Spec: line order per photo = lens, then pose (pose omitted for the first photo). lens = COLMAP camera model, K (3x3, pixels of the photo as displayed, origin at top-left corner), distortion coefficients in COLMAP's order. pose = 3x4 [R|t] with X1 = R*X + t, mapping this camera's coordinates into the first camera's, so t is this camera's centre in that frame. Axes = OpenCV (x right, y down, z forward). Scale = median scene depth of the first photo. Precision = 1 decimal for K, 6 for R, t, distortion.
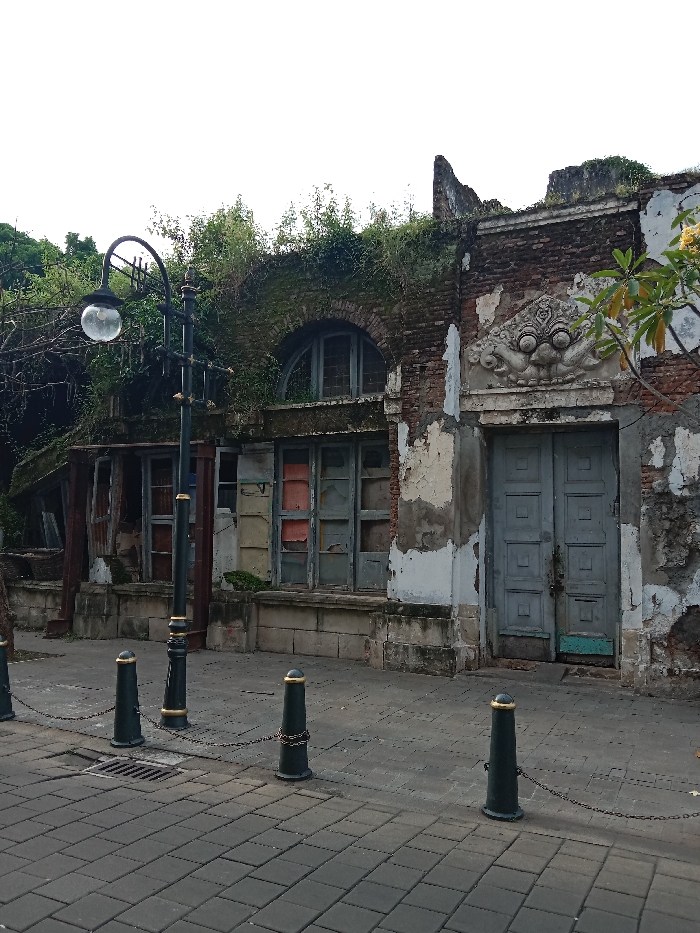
lens RADIAL K [[748.9, 0, 349.7], [0, 748.9, 467.5], [0, 0, 1]] dist [0.037257, -0.005002]
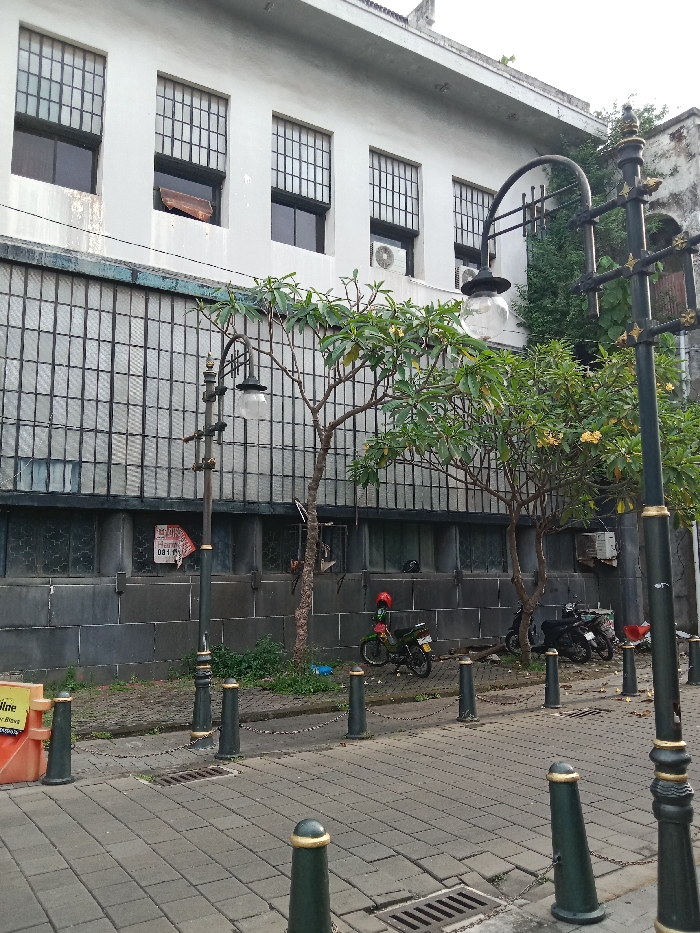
lens RADIAL K [[748.9, 0, 348.0], [0, 748.9, 467.4], [0, 0, 1]] dist [0.037257, -0.005002]
pose [[-0.487965, -0.139890, -0.861580, 0.442384], [0.088694, 0.974018, -0.208379, 0.129373], [0.868345, -0.178098, -0.462879, 1.324076]]
